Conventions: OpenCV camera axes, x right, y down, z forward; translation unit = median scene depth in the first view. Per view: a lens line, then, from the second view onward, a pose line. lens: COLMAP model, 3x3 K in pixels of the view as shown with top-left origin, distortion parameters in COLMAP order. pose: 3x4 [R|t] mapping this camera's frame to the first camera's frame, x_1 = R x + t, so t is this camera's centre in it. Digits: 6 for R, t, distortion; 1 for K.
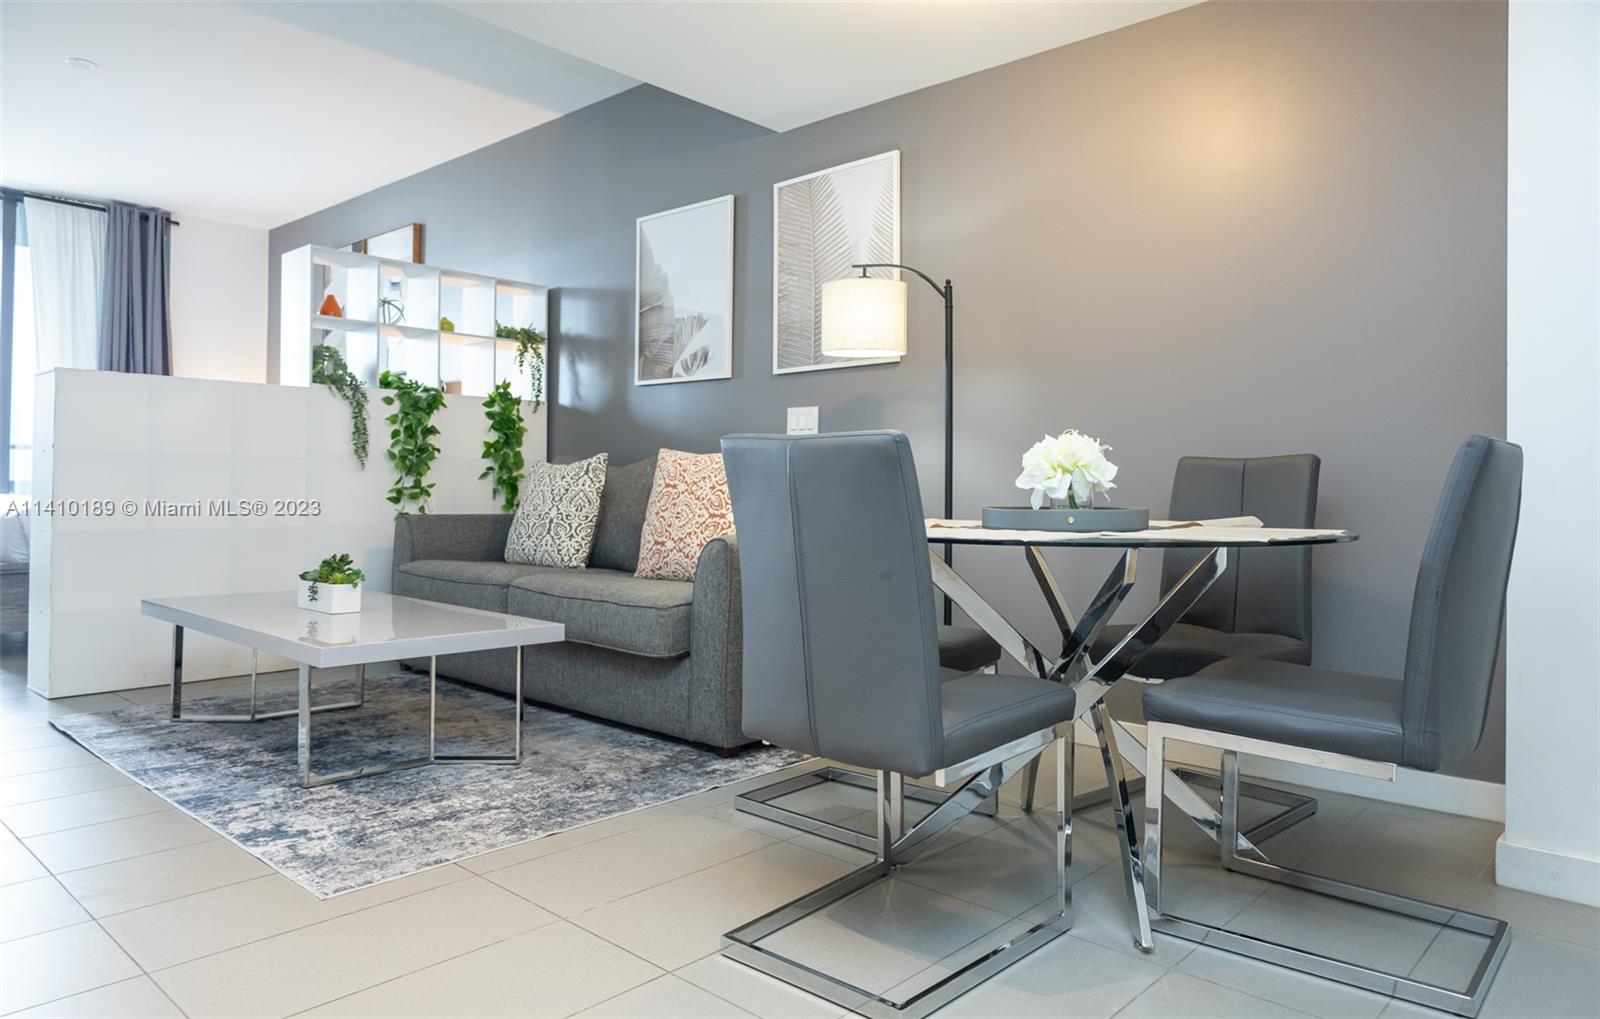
lens RADIAL K [[1034.0, 0, 791.4], [0, 1034.0, 471.6], [0, 0, 1]] dist [-0.000703, 0.001294]
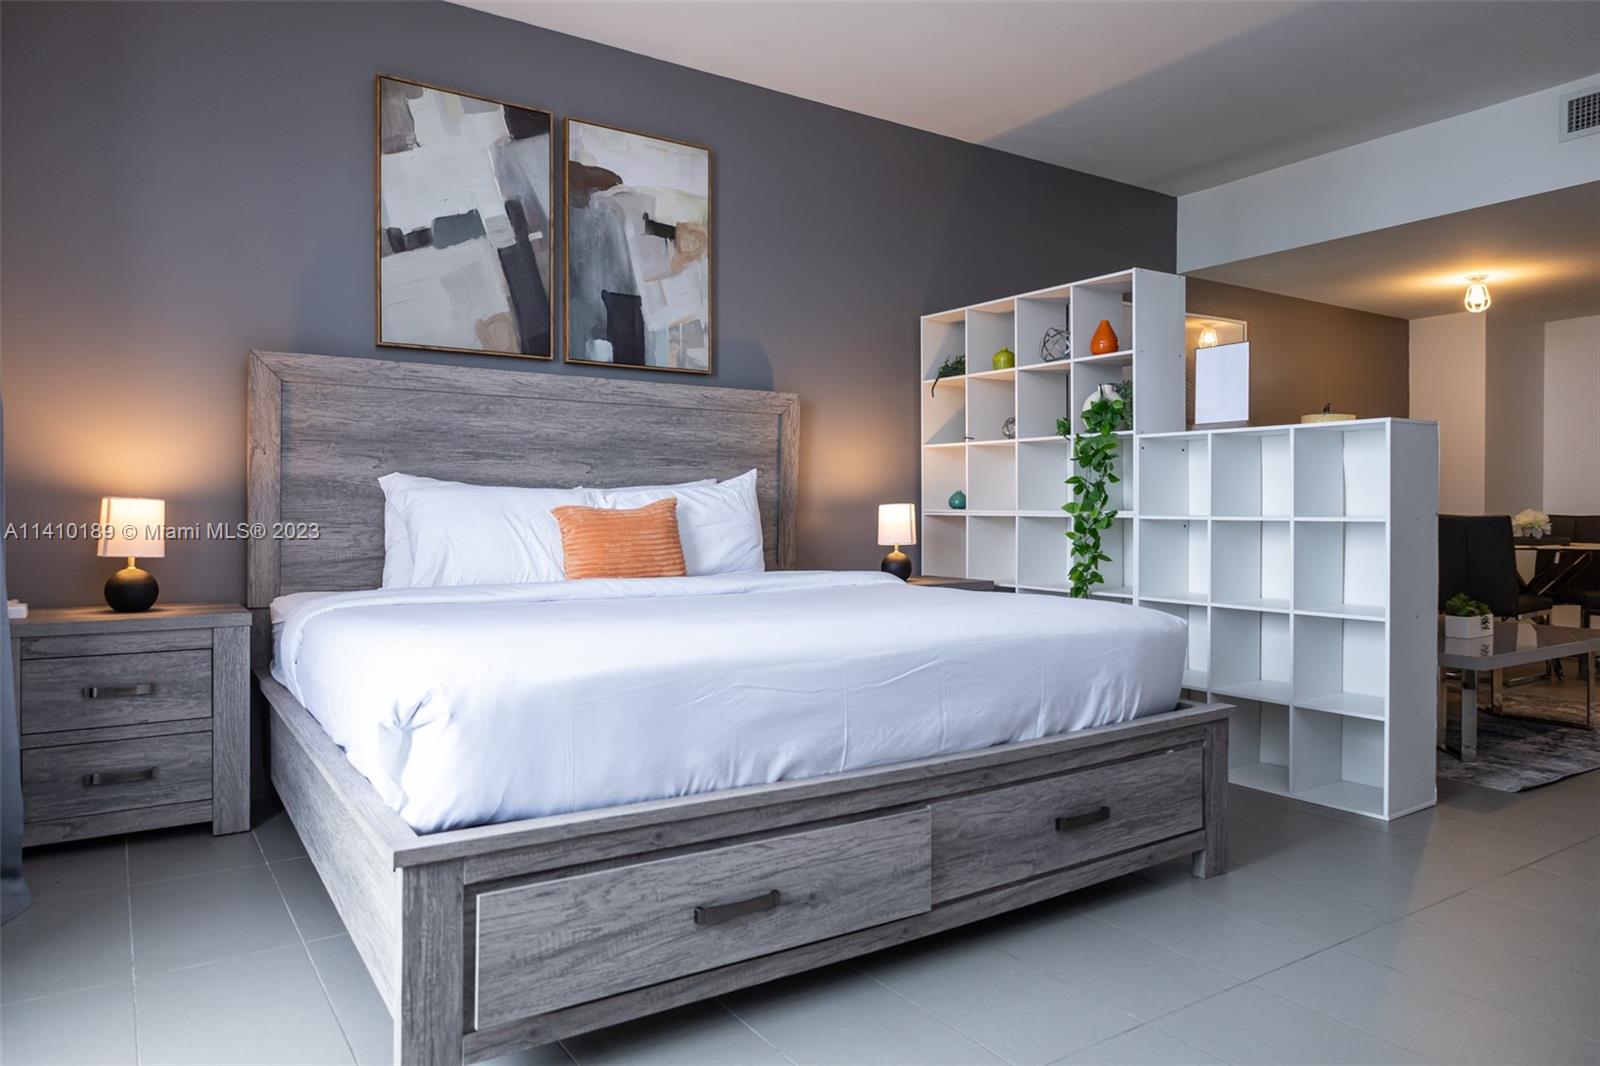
lens RADIAL K [[1024.0, 0, 808.9], [0, 1024.0, 515.5], [0, 0, 1]] dist [-0.006789, 0.002133]
pose [[0.245718, -0.019954, 0.969136, -1.896768], [-0.014037, 0.999610, 0.024141, -0.041340], [-0.969240, -0.019536, 0.245342, 1.477127]]
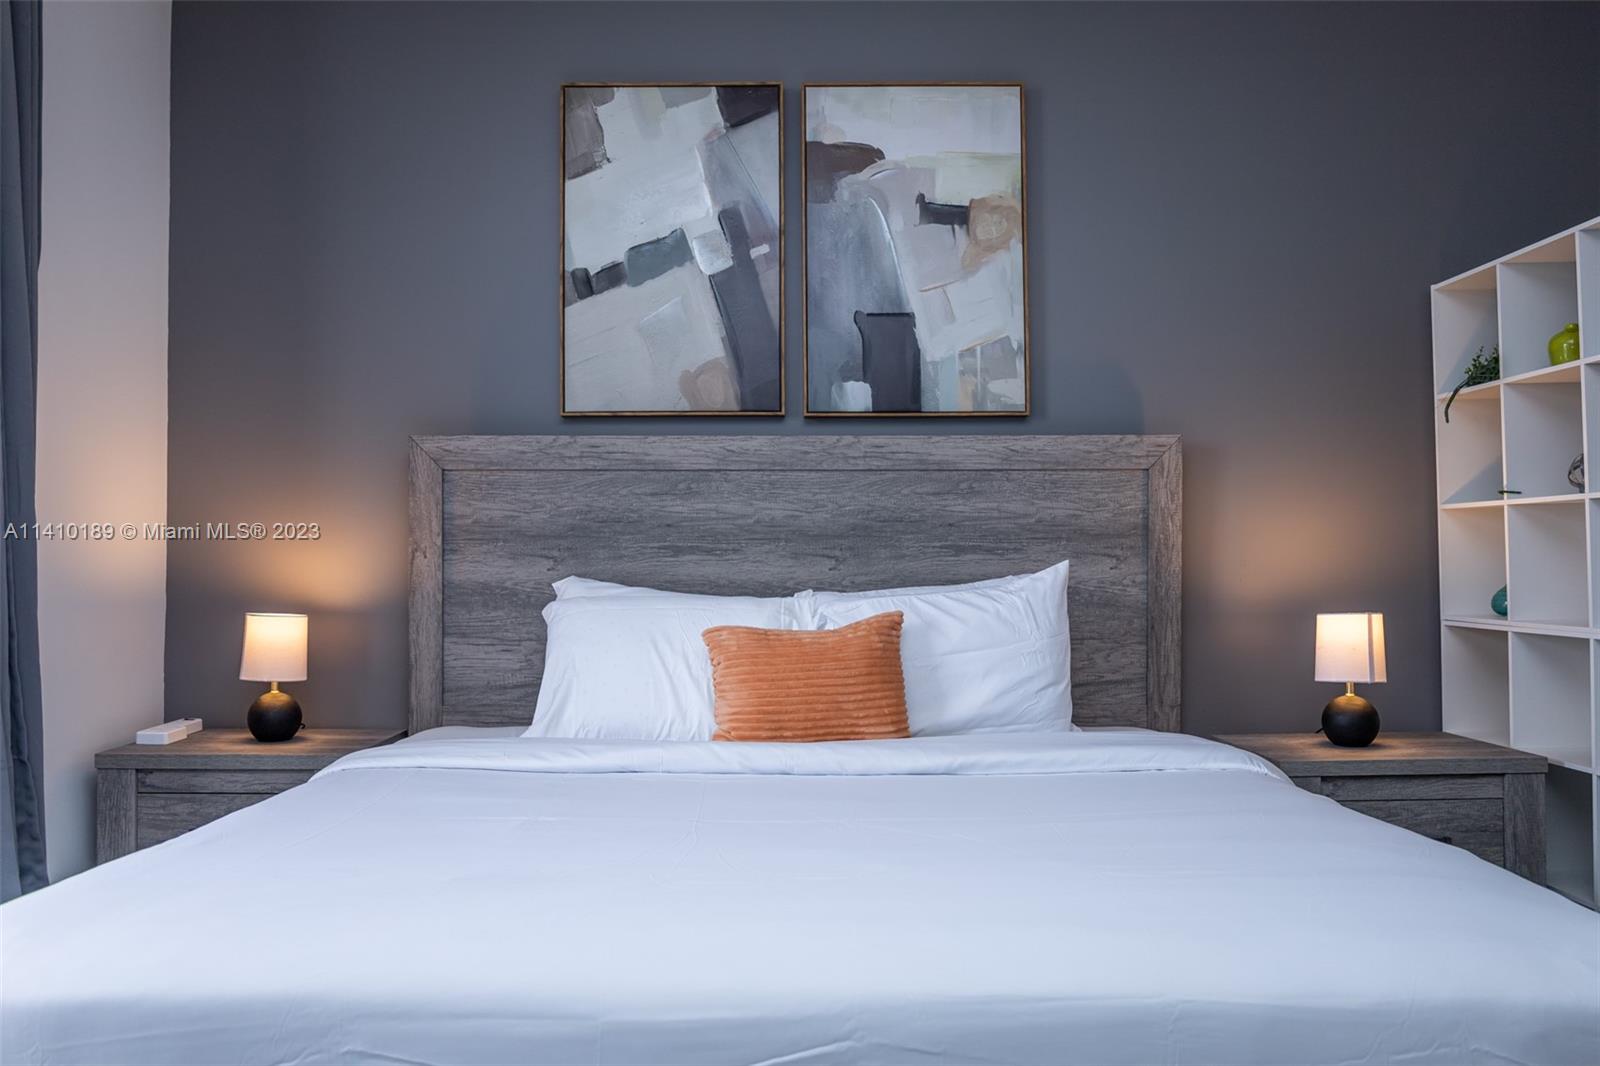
lens RADIAL K [[1202.7, 0, 789.2], [0, 1202.7, 532.6], [0, 0, 1]] dist [-0.028791, 0.004662]
pose [[0.742196, 0.002271, 0.670179, -1.505477], [0.004542, 0.999954, -0.008419, -0.080022], [-0.670167, 0.009293, 0.742152, 1.308316]]
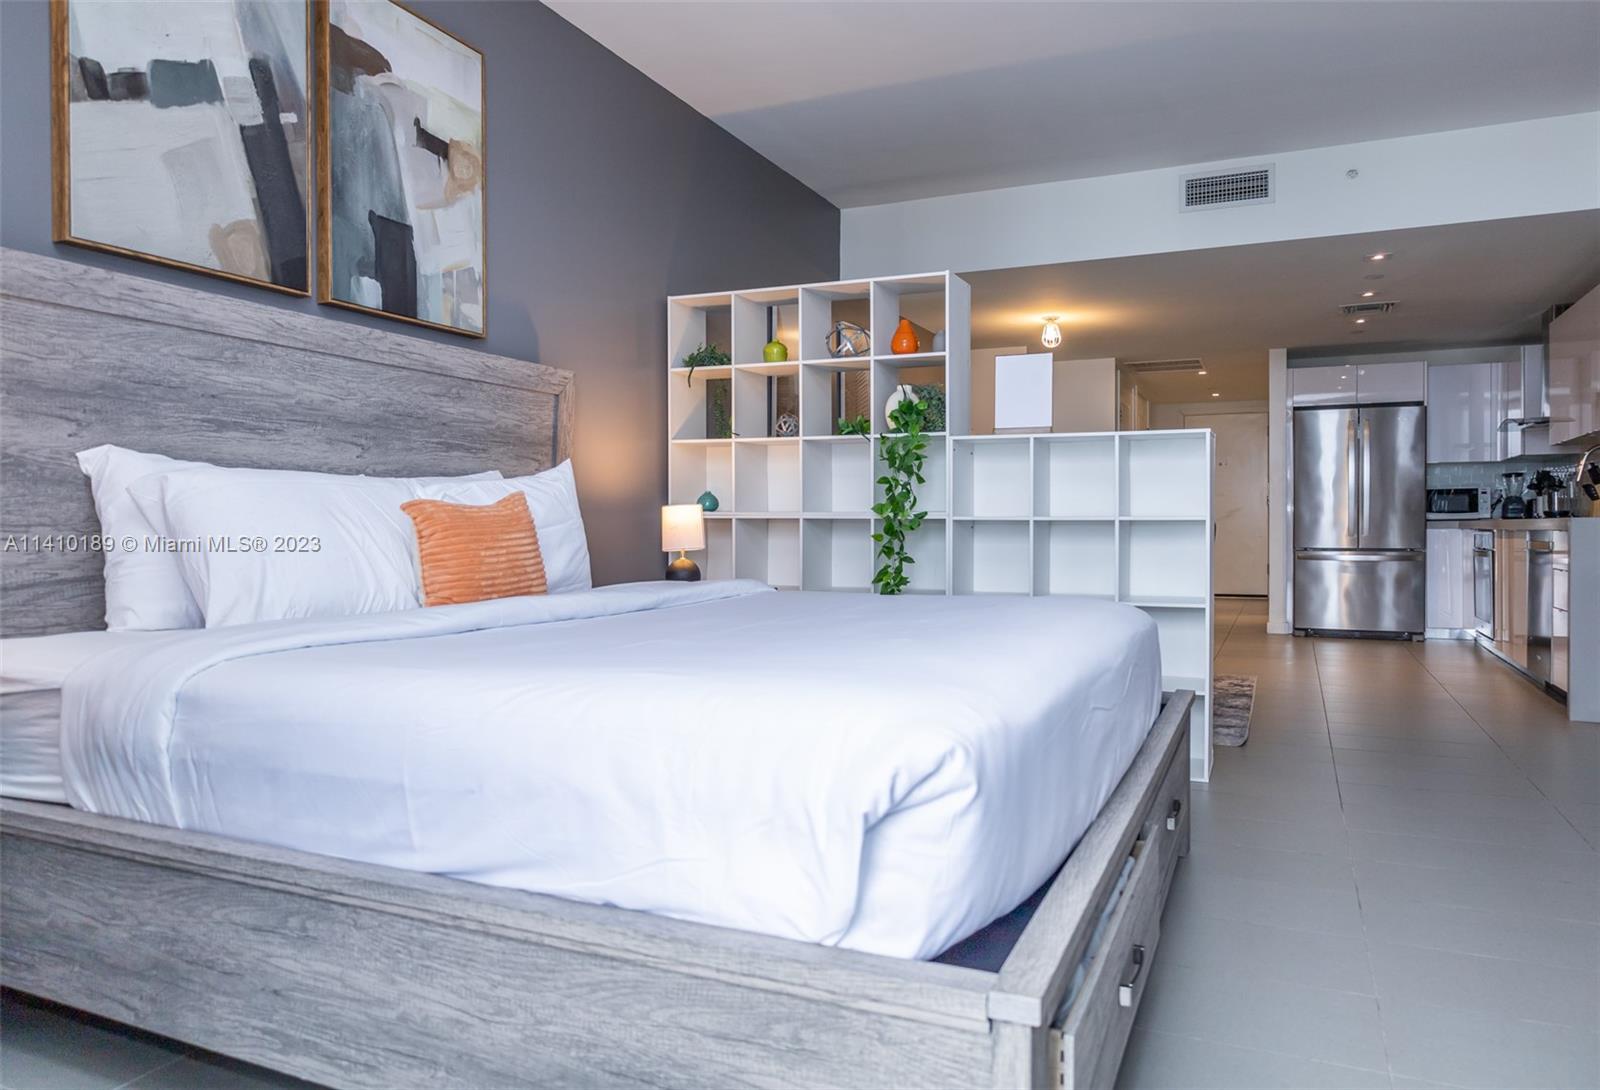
lens RADIAL K [[1044.1, 0, 811.8], [0, 1044.1, 530.0], [0, 0, 1]] dist [-0.003210, -0.001167]
pose [[-0.306379, -0.022651, 0.951640, -1.772585], [-0.021046, 0.999634, 0.017018, -0.020186], [-0.951677, -0.014815, -0.306743, 1.914223]]
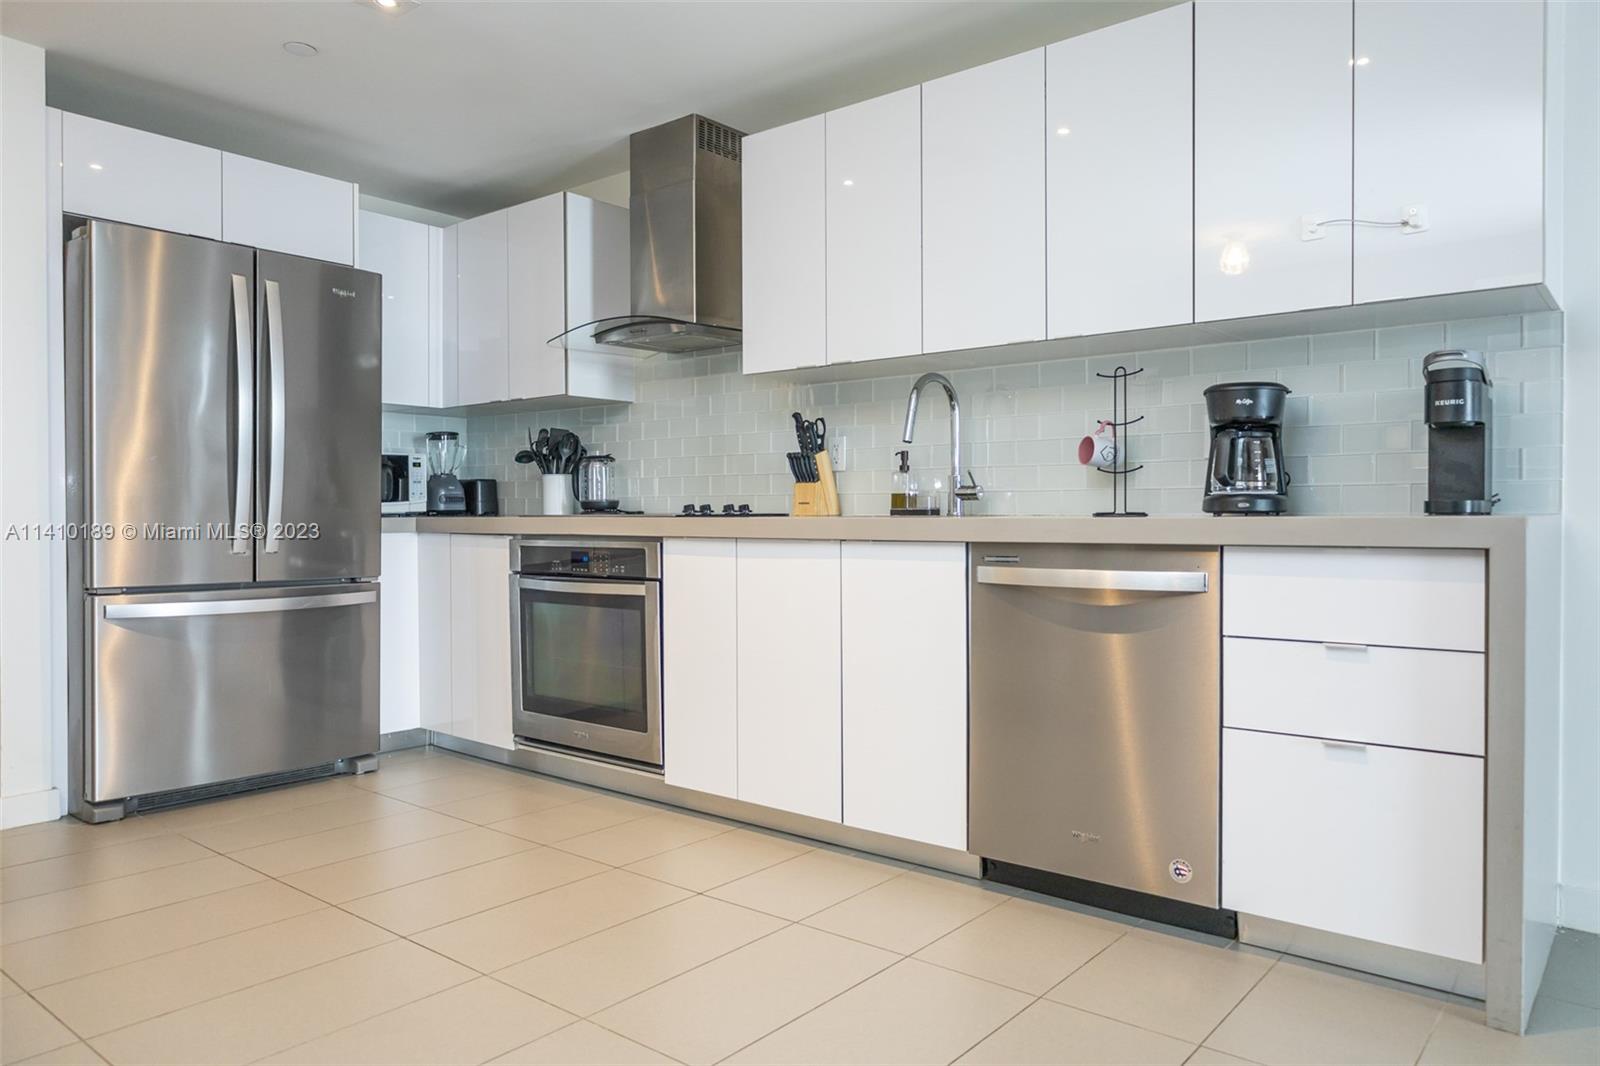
lens RADIAL K [[1076.9, 0, 801.4], [0, 1076.9, 529.8], [0, 0, 1]] dist [0.001508, -0.002782]
pose [[-0.998210, -0.015694, -0.057709, -0.337503], [-0.015380, 0.999864, -0.005887, -0.017267], [0.057793, -0.004989, -0.998316, 1.048541]]
